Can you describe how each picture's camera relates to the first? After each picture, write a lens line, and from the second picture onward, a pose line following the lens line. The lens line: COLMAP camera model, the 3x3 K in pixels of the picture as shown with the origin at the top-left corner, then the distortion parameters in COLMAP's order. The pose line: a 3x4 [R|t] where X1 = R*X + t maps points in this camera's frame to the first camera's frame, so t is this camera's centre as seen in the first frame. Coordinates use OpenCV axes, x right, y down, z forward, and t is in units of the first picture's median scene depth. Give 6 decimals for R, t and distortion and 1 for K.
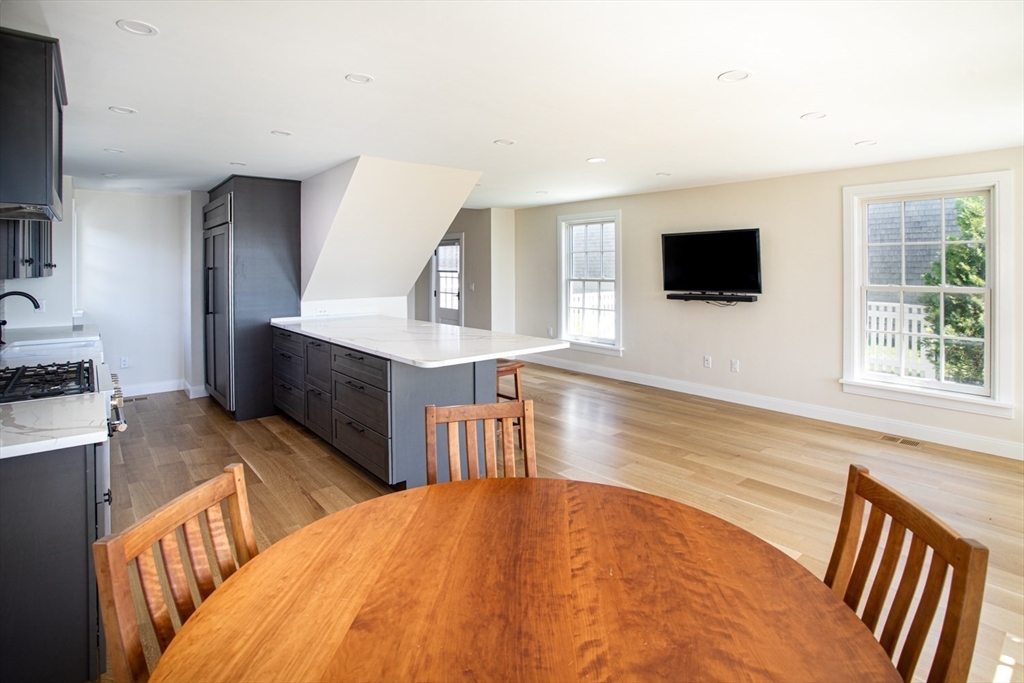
lens RADIAL K [[528.8, 0, 513.2], [0, 528.8, 267.4], [0, 0, 1]] dist [-0.042137, 0.000559]
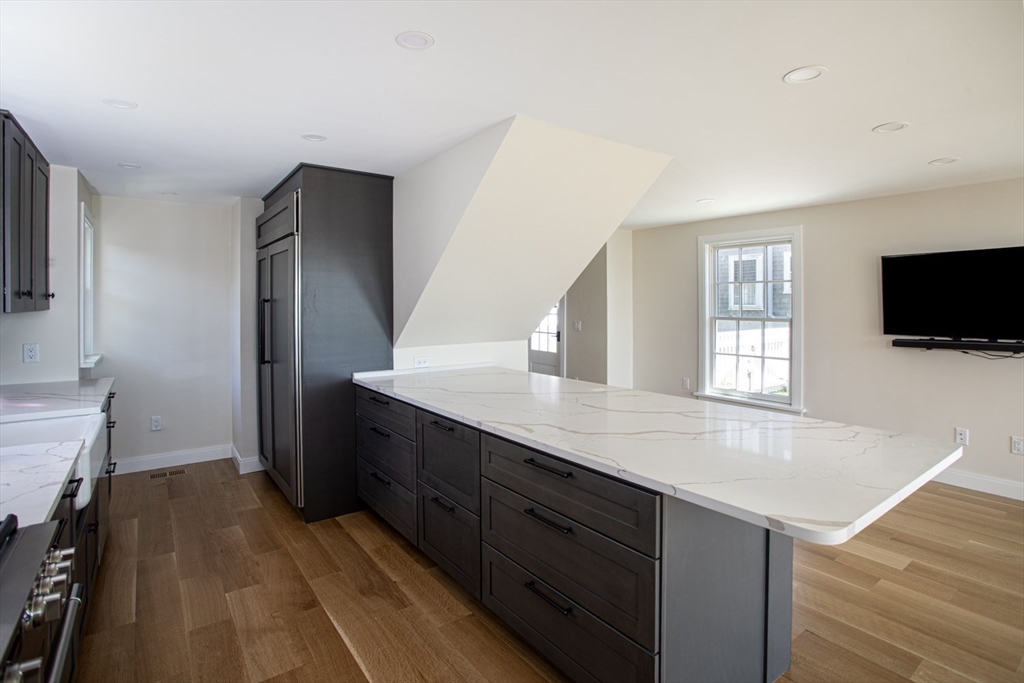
lens RADIAL K [[509.5, 0, 510.4], [0, 509.5, 308.6], [0, 0, 1]] dist [-0.048506, 0.000948]
pose [[0.998265, 0.005319, -0.058635, -0.200091], [-0.004665, 0.999926, 0.011275, 0.003295], [0.058690, -0.010982, 0.998216, 0.318078]]
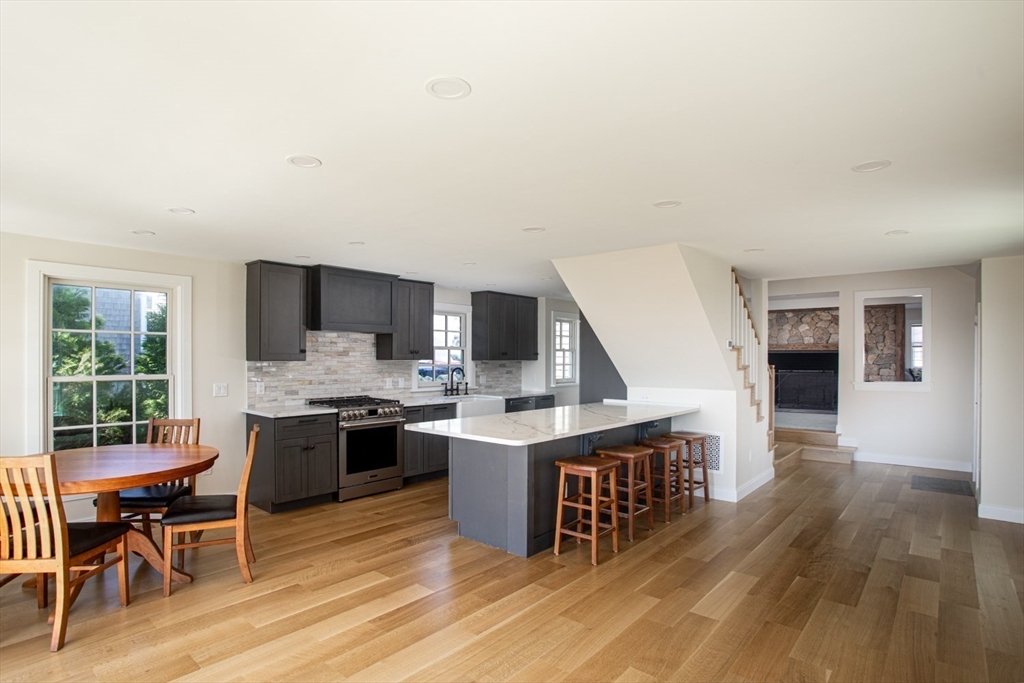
lens RADIAL K [[535.2, 0, 496.6], [0, 535.2, 358.9], [0, 0, 1]] dist [-0.032248, 0.000168]
pose [[0.155336, 0.009919, -0.987812, 0.642535], [-0.008027, 0.999929, 0.008778, -0.001389], [0.987829, 0.006566, 0.155405, 0.522972]]
